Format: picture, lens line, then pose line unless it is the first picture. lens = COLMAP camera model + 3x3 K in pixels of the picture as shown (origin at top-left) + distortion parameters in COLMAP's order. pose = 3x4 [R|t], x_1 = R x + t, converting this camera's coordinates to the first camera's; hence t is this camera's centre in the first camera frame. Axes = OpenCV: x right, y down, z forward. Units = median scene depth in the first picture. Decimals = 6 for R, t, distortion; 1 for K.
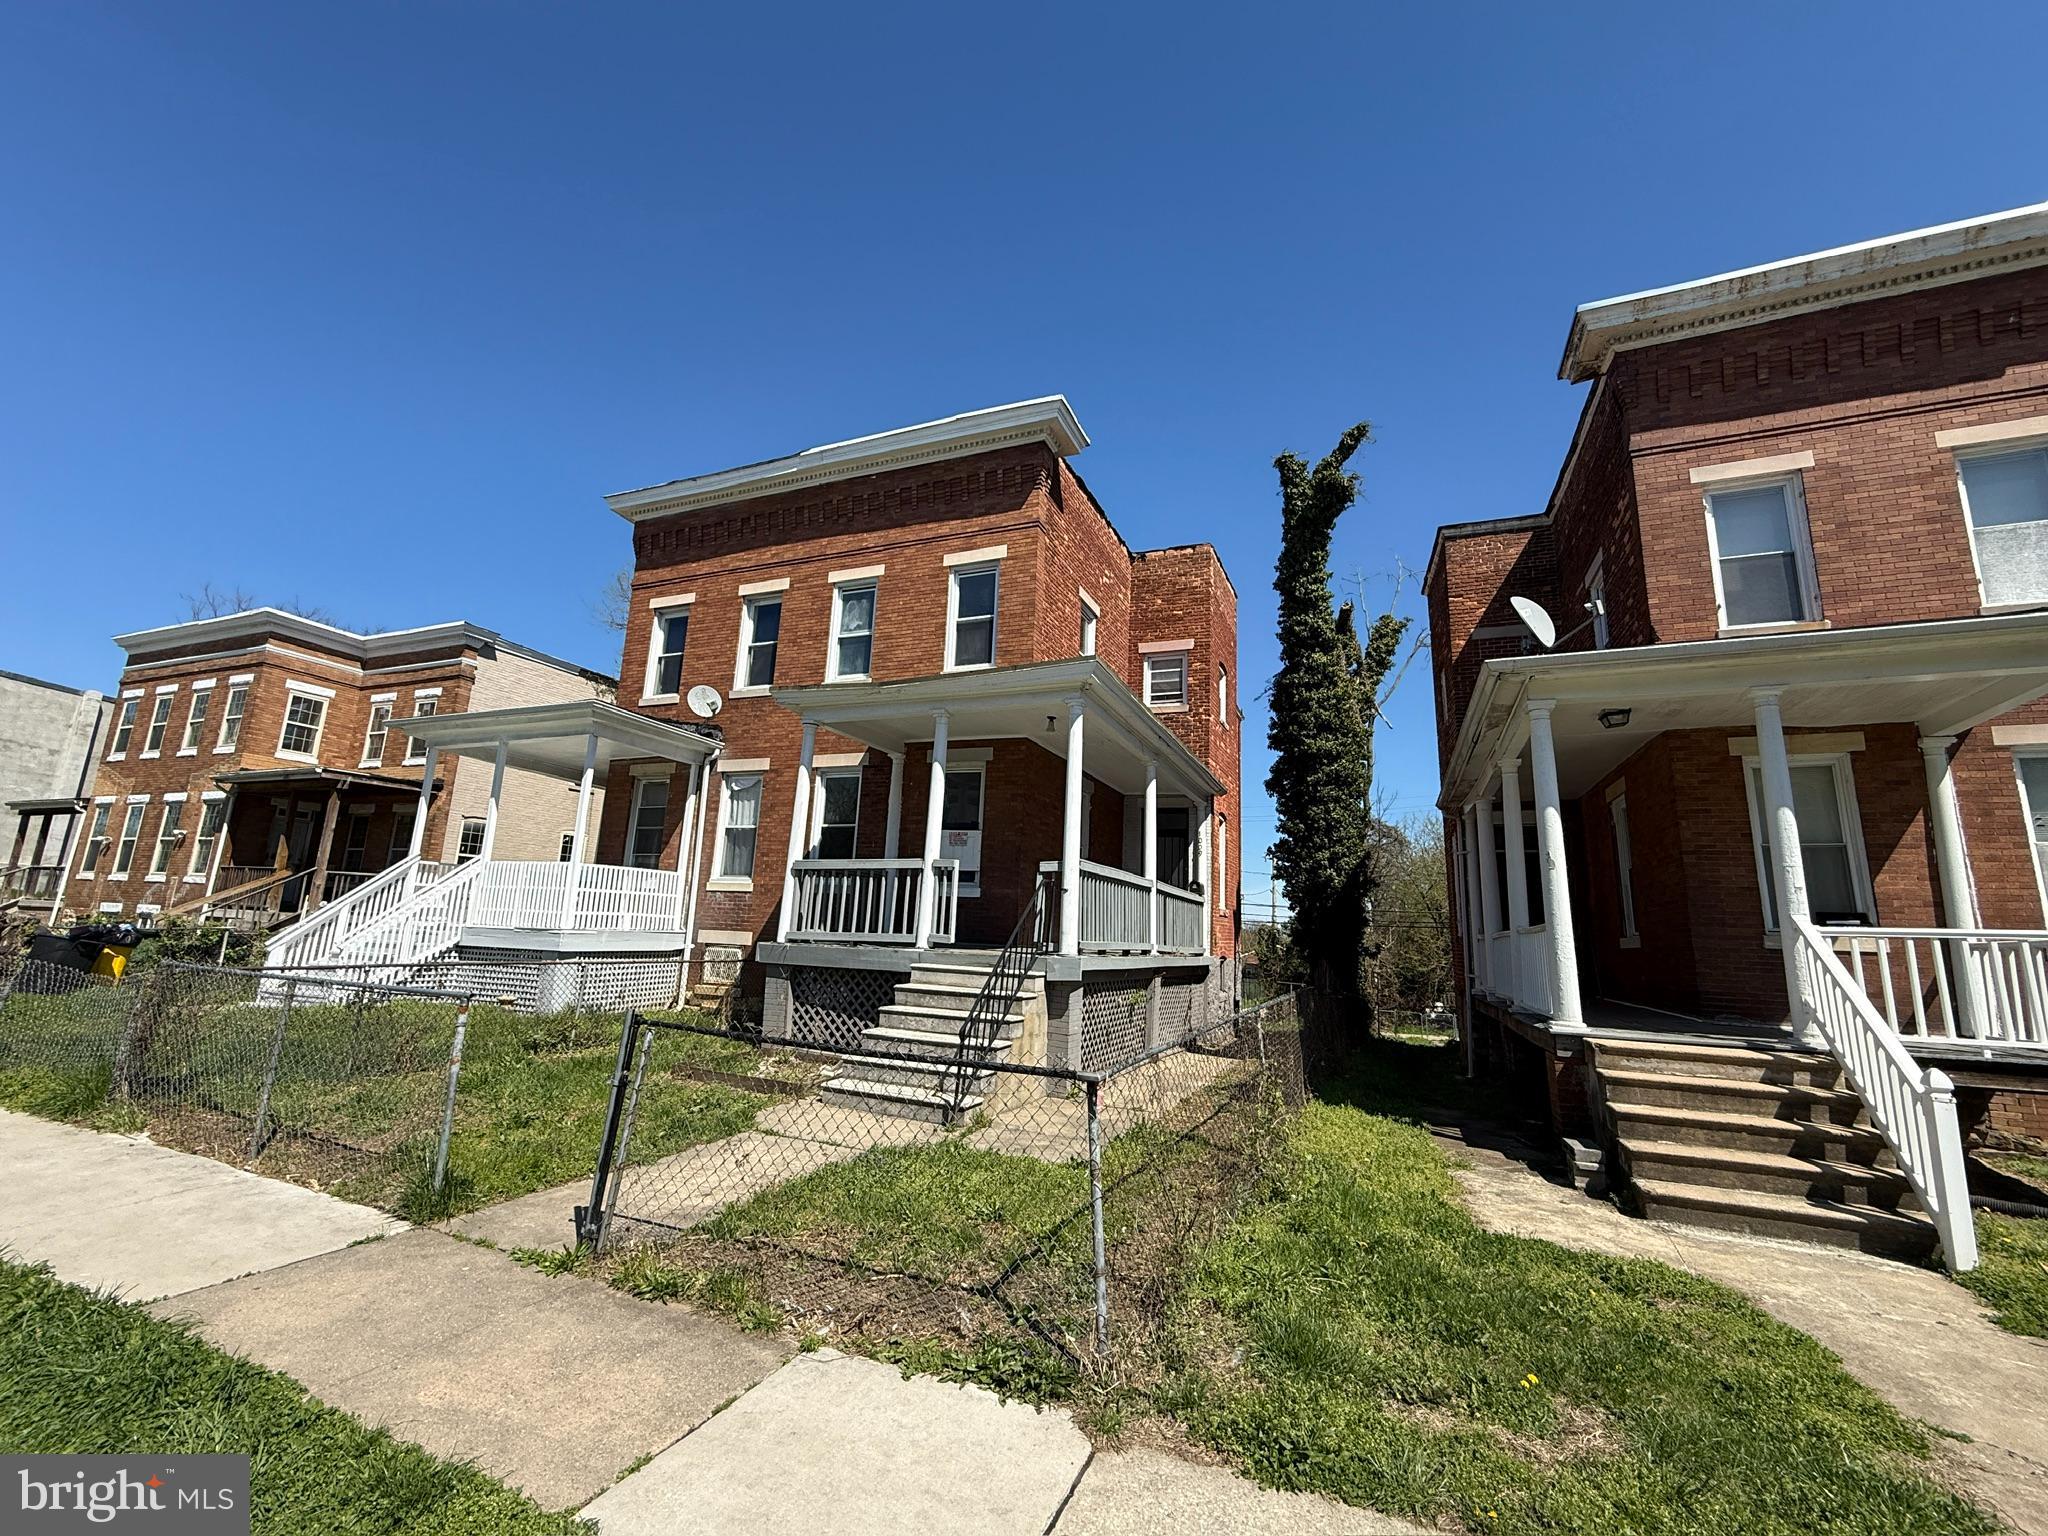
lens RADIAL K [[818.3, 0, 1017.7], [0, 818.3, 767.3], [0, 0, 1]] dist [0.000188, -0.000452]
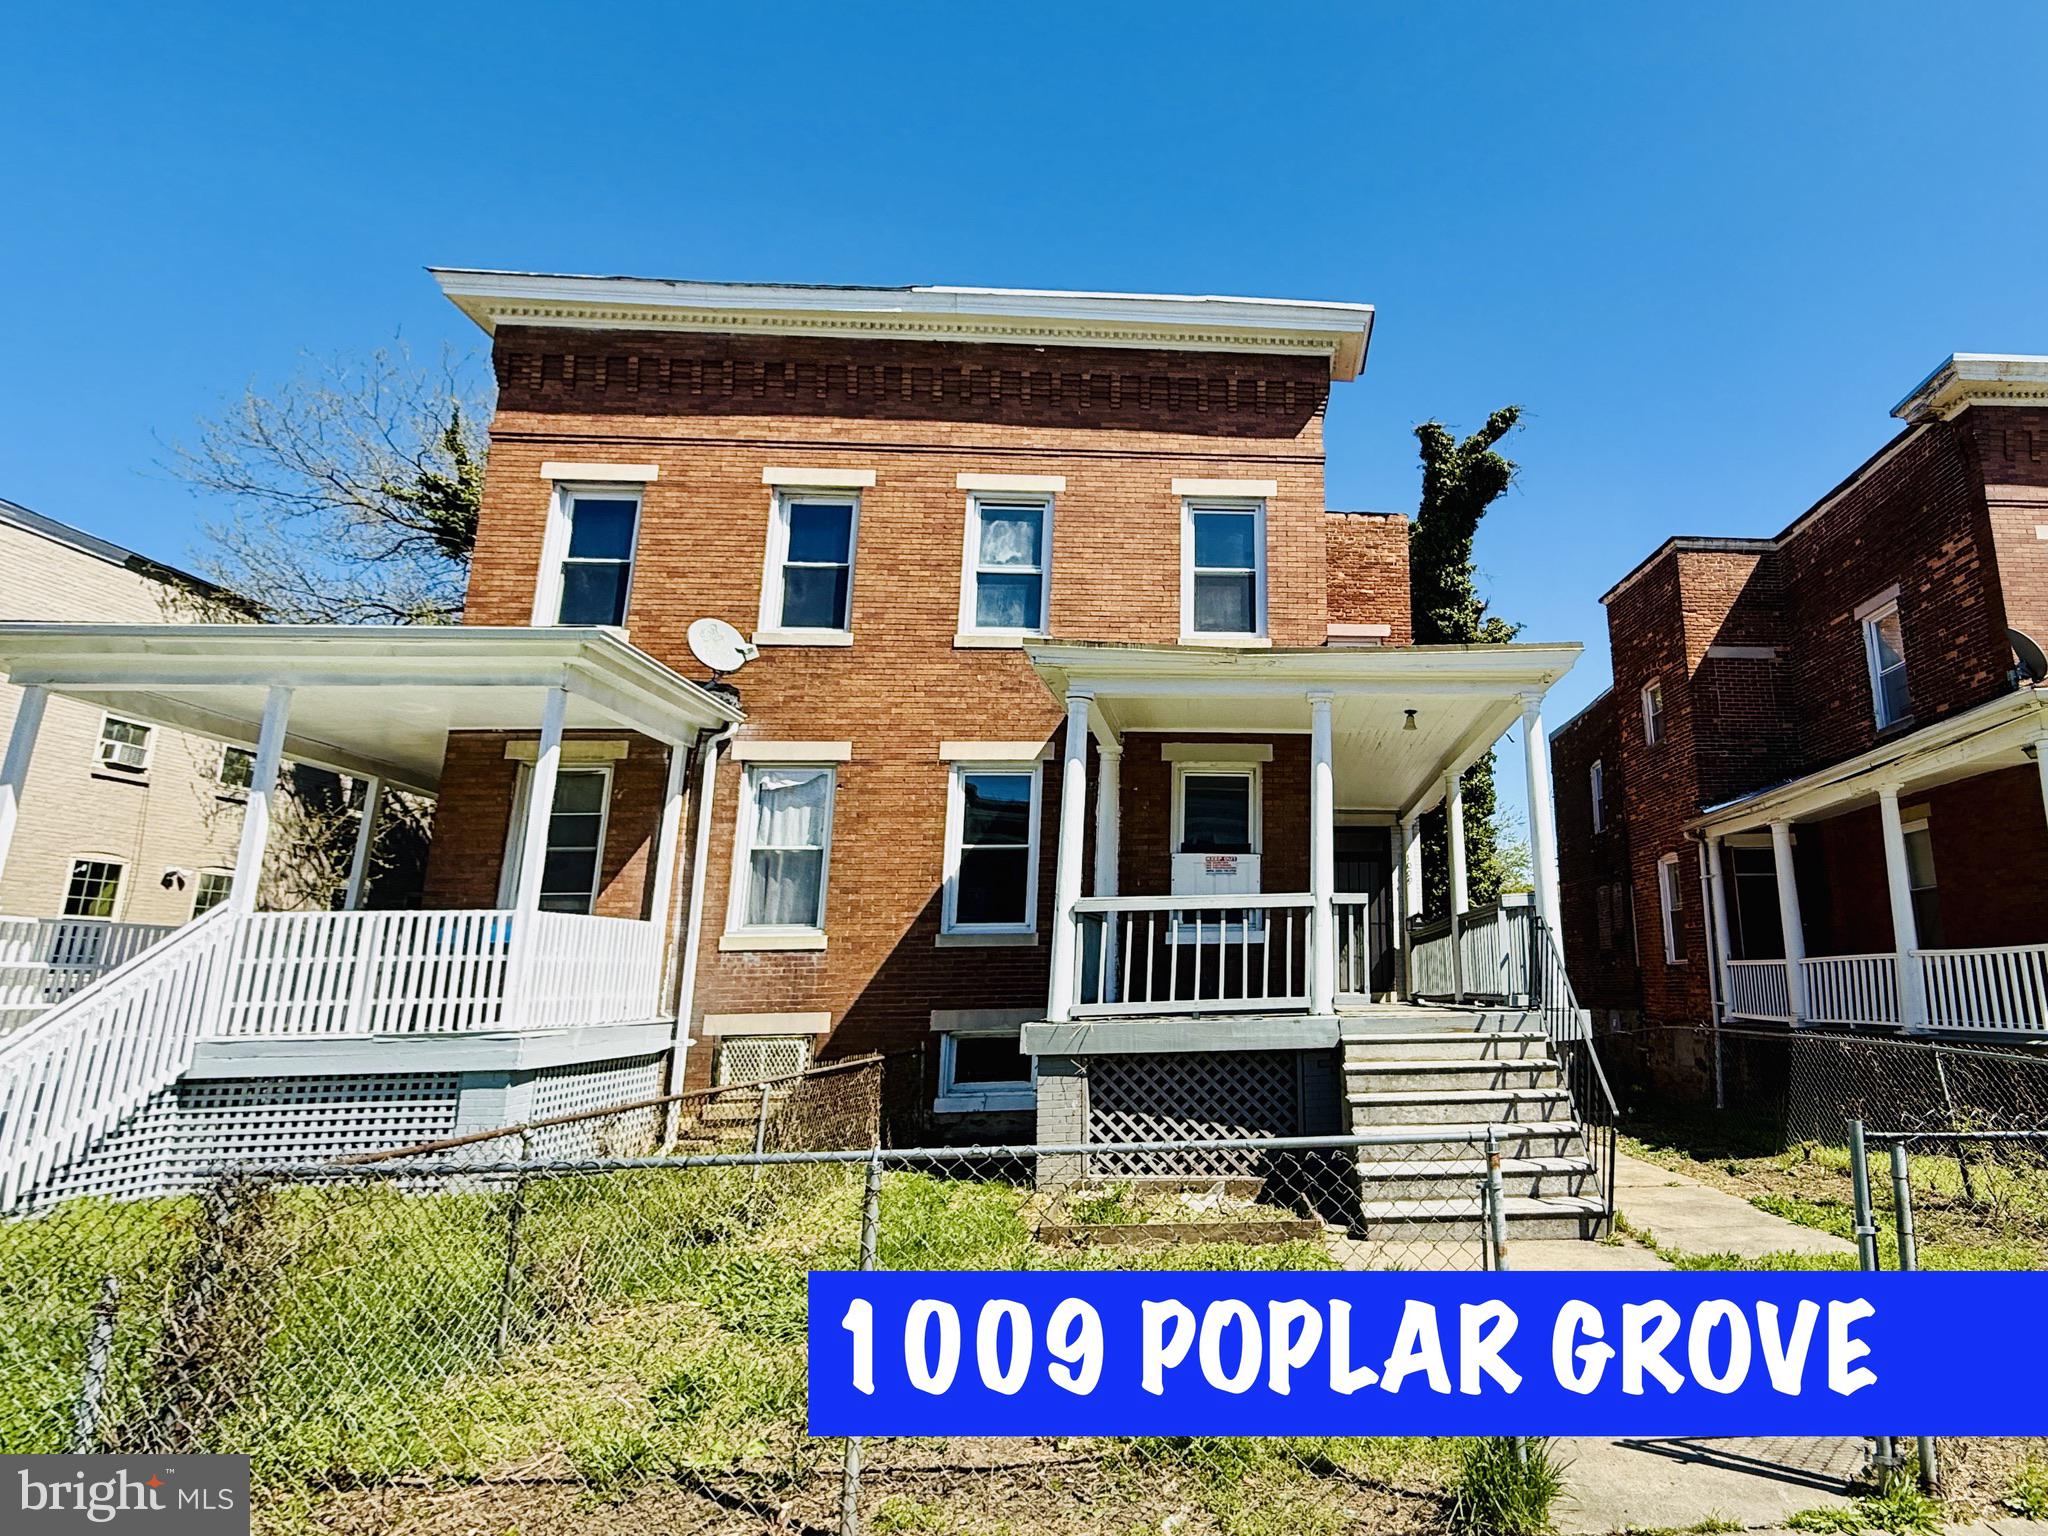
lens RADIAL K [[1049.4, 0, 1024.8], [0, 1049.4, 761.4], [0, 0, 1]] dist [0.001558, 0.000015]
pose [[0.891431, 0.039307, 0.451448, -0.580933], [-0.035785, 0.999226, -0.016340, 0.013369], [-0.451741, -0.001589, 0.892148, 0.202955]]
